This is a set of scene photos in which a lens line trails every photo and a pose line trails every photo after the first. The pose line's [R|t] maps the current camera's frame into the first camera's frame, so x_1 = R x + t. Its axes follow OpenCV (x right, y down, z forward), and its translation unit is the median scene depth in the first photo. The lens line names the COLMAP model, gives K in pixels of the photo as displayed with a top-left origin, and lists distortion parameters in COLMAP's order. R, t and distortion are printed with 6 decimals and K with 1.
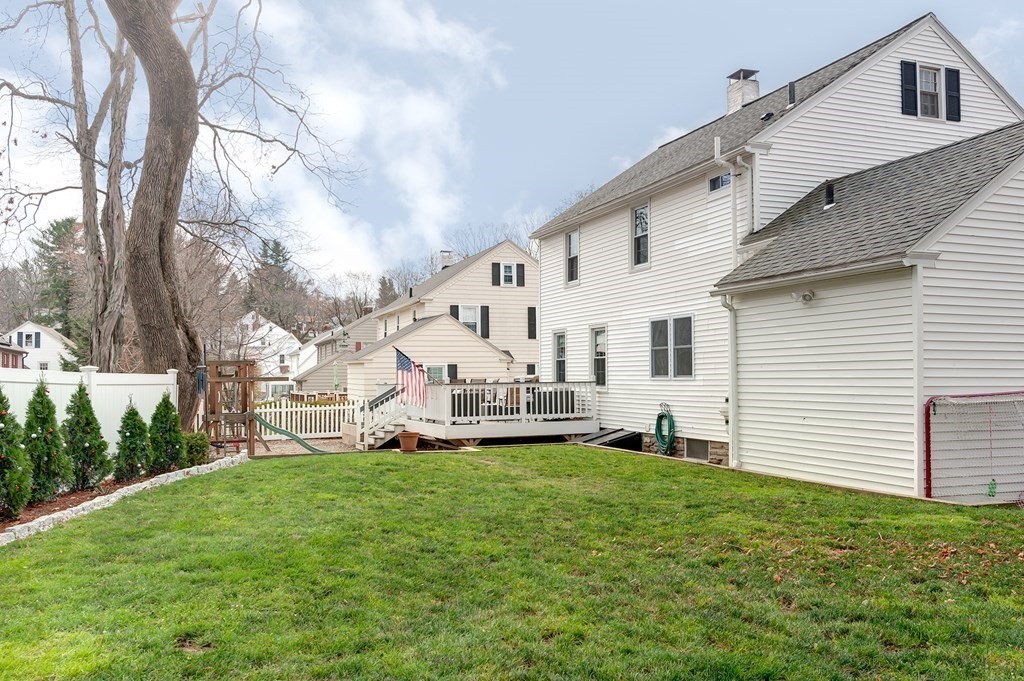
lens RADIAL K [[856.8, 0, 511.2], [0, 856.8, 341.4], [0, 0, 1]] dist [-0.002729, -0.001059]
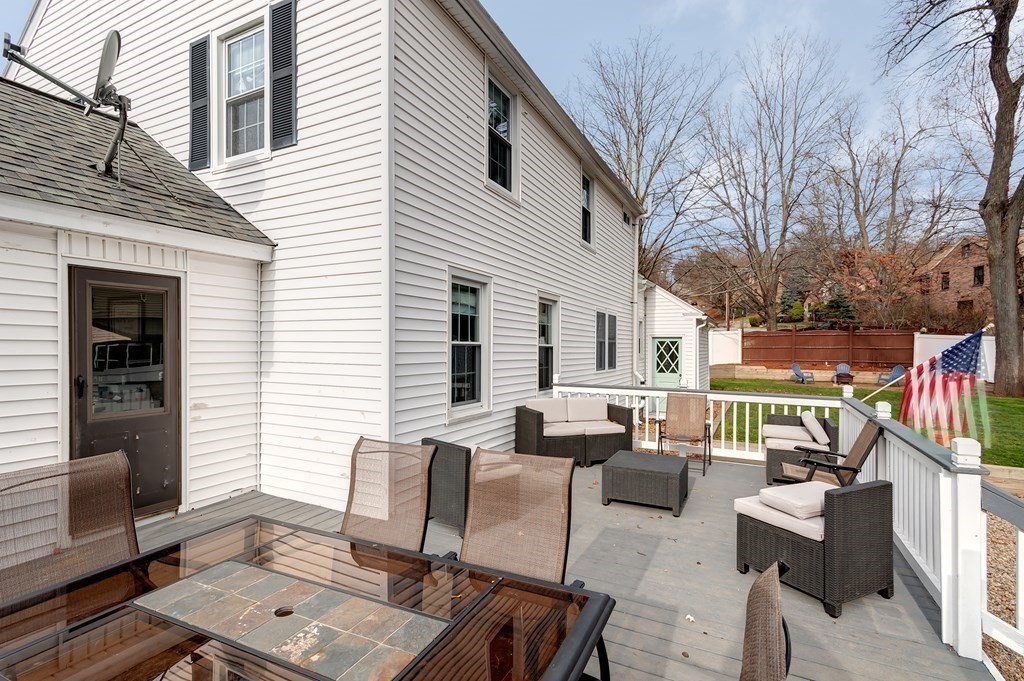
lens RADIAL K [[492.4, 0, 508.3], [0, 492.4, 348.1], [0, 0, 1]] dist [0.002963, 0.000518]
pose [[-0.675414, 0.005258, 0.737420, -0.128309], [-0.030311, 0.998932, -0.034884, 0.029477], [-0.736815, -0.045913, -0.674533, 1.114589]]
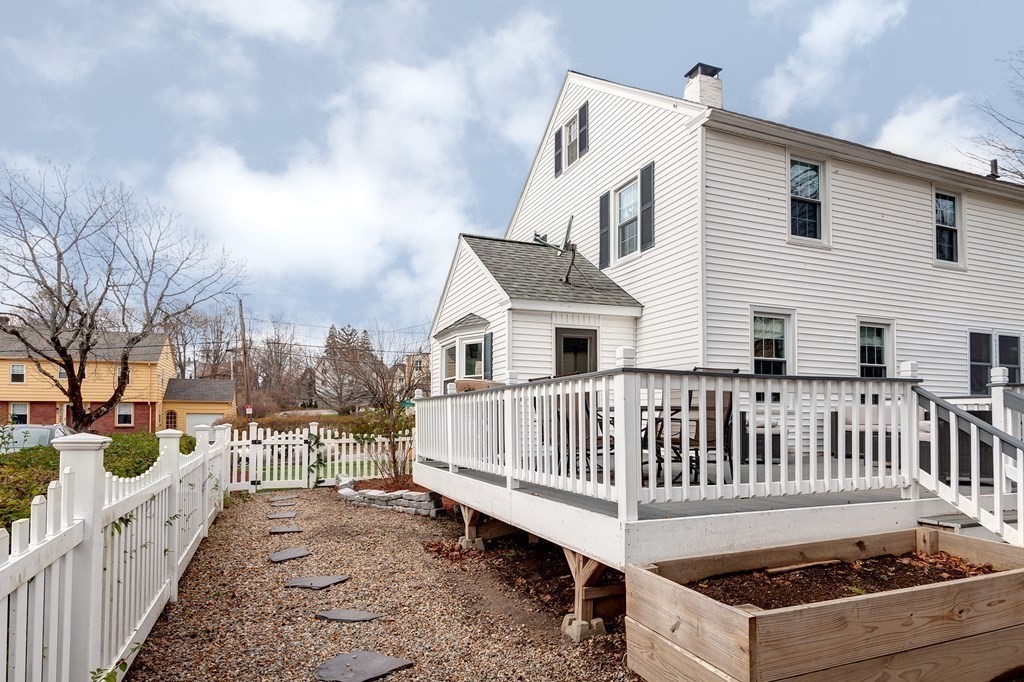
lens RADIAL K [[575.4, 0, 506.2], [0, 575.4, 405.8], [0, 0, 1]] dist [0.019452, -0.000088]
pose [[-0.025320, 0.027980, 0.999288, -0.322286], [-0.046752, 0.998481, -0.029142, 0.070588], [-0.998586, -0.047456, -0.023974, 1.154683]]
